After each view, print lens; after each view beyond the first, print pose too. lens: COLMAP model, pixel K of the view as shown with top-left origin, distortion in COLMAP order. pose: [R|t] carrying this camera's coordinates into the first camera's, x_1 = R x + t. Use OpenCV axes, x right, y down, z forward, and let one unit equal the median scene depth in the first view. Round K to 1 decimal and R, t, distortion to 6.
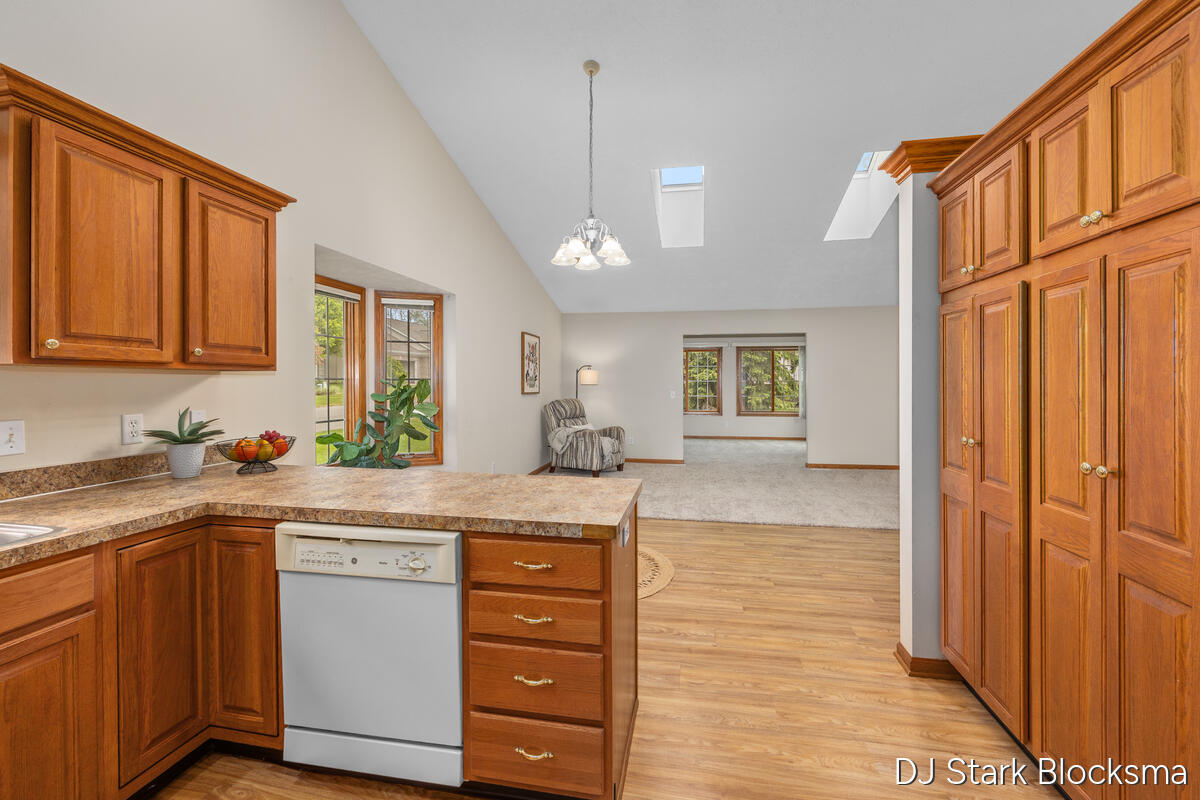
lens RADIAL K [[500.2, 0, 599.2], [0, 500.2, 384.3], [0, 0, 1]] dist [0.000291, -0.000179]
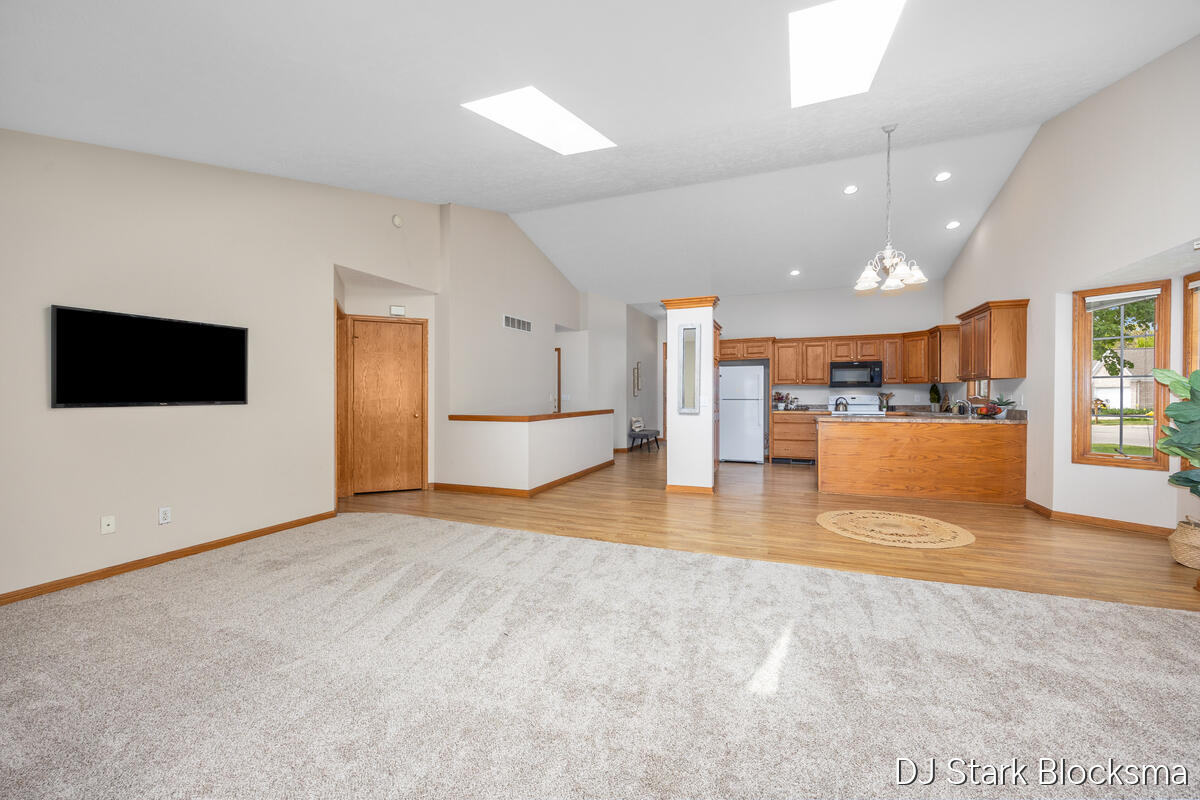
lens RADIAL K [[483.9, 0, 598.3], [0, 483.9, 395.8], [0, 0, 1]] dist [0.000165, -0.000119]
pose [[-0.982965, 0.002133, 0.183779, 0.744582], [0.002764, 0.999991, 0.003176, 0.044547], [-0.183771, 0.003630, -0.982962, 3.639083]]
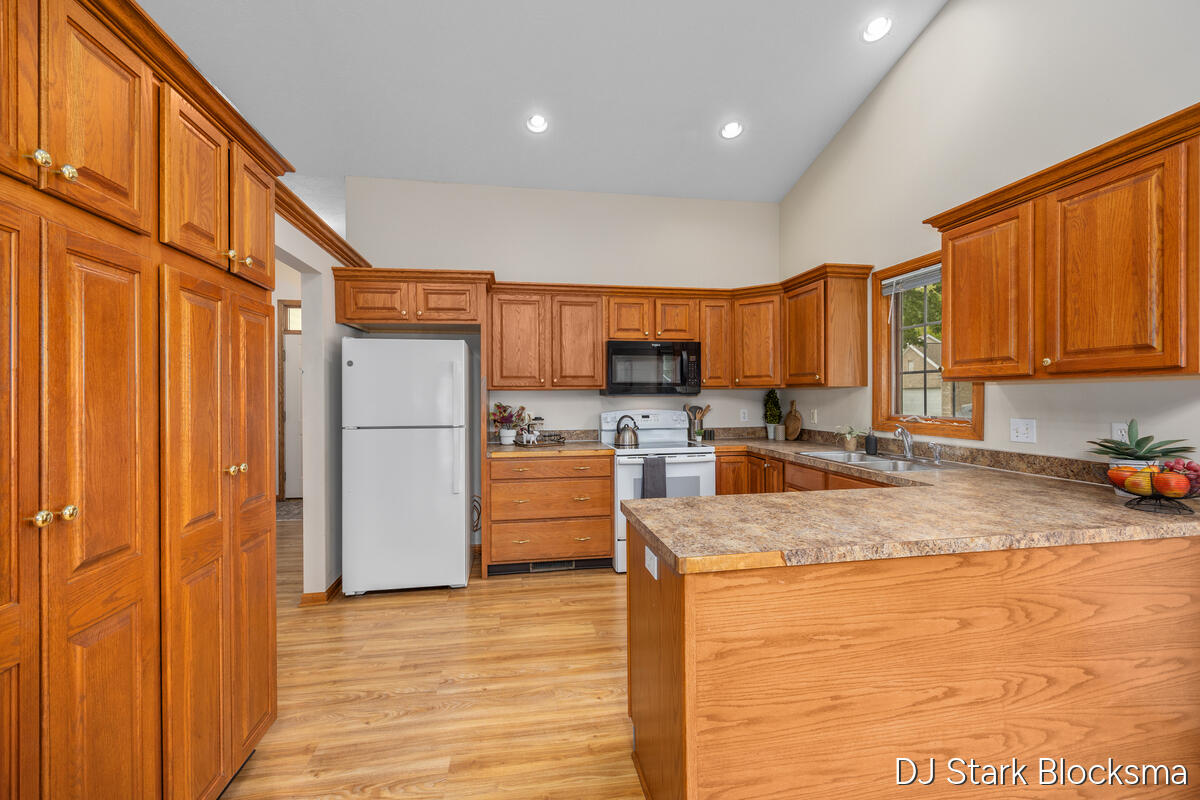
lens RADIAL K [[483.9, 0, 598.3], [0, 483.9, 395.8], [0, 0, 1]] dist [0.000165, -0.000119]
pose [[-0.934073, 0.005582, -0.357039, 0.340694], [0.005294, 0.999984, 0.001784, -0.001746], [0.357044, -0.000224, -0.934088, 1.341702]]
